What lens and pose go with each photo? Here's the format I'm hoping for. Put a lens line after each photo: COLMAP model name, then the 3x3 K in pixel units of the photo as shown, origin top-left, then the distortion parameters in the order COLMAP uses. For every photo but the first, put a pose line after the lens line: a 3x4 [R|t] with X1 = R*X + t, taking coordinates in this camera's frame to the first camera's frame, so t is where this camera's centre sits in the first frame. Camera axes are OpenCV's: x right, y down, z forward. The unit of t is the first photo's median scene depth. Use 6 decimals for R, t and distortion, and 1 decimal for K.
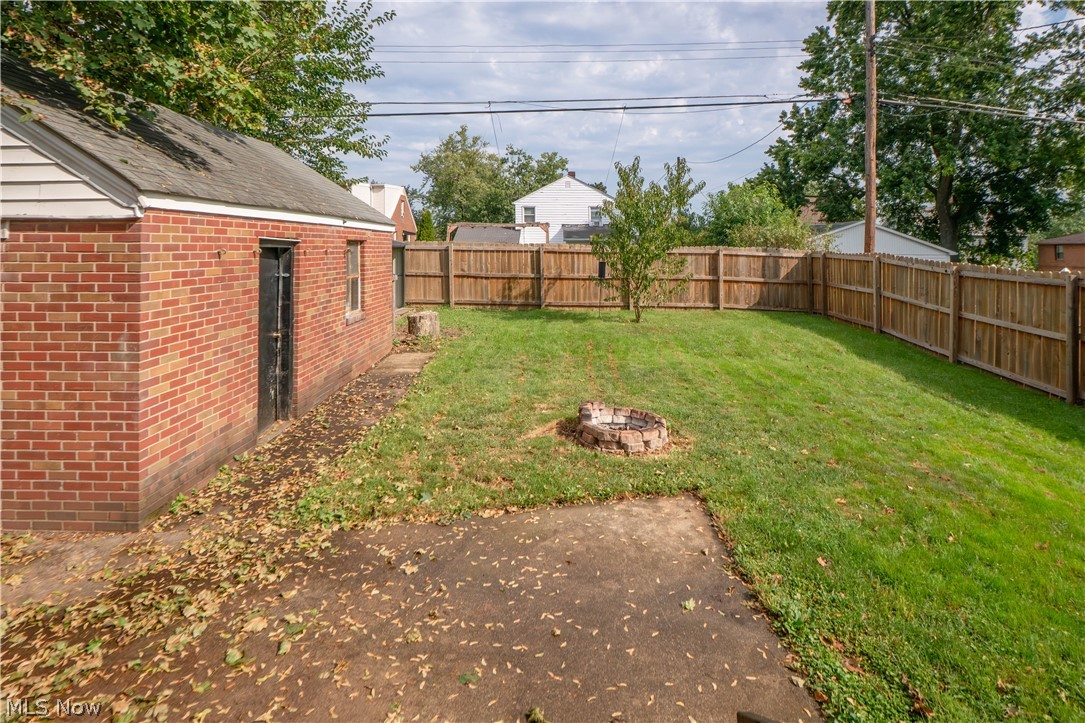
lens RADIAL K [[575.0, 0, 545.4], [0, 575.0, 211.7], [0, 0, 1]] dist [-0.005963, -0.002371]
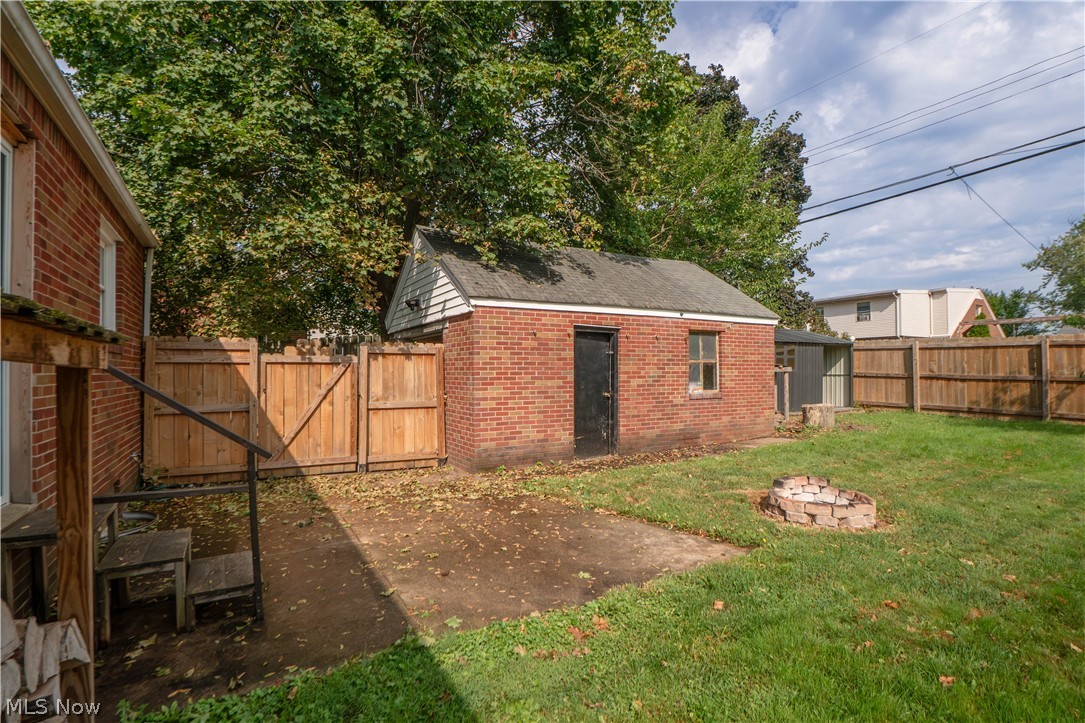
lens RADIAL K [[544.8, 0, 528.7], [0, 544.8, 370.6], [0, 0, 1]] dist [-0.036773, 0.007316]
pose [[0.472396, -0.008599, -0.881345, 0.292715], [0.054569, 0.998319, 0.019508, 0.055484], [0.879696, -0.057309, 0.472071, 0.093596]]
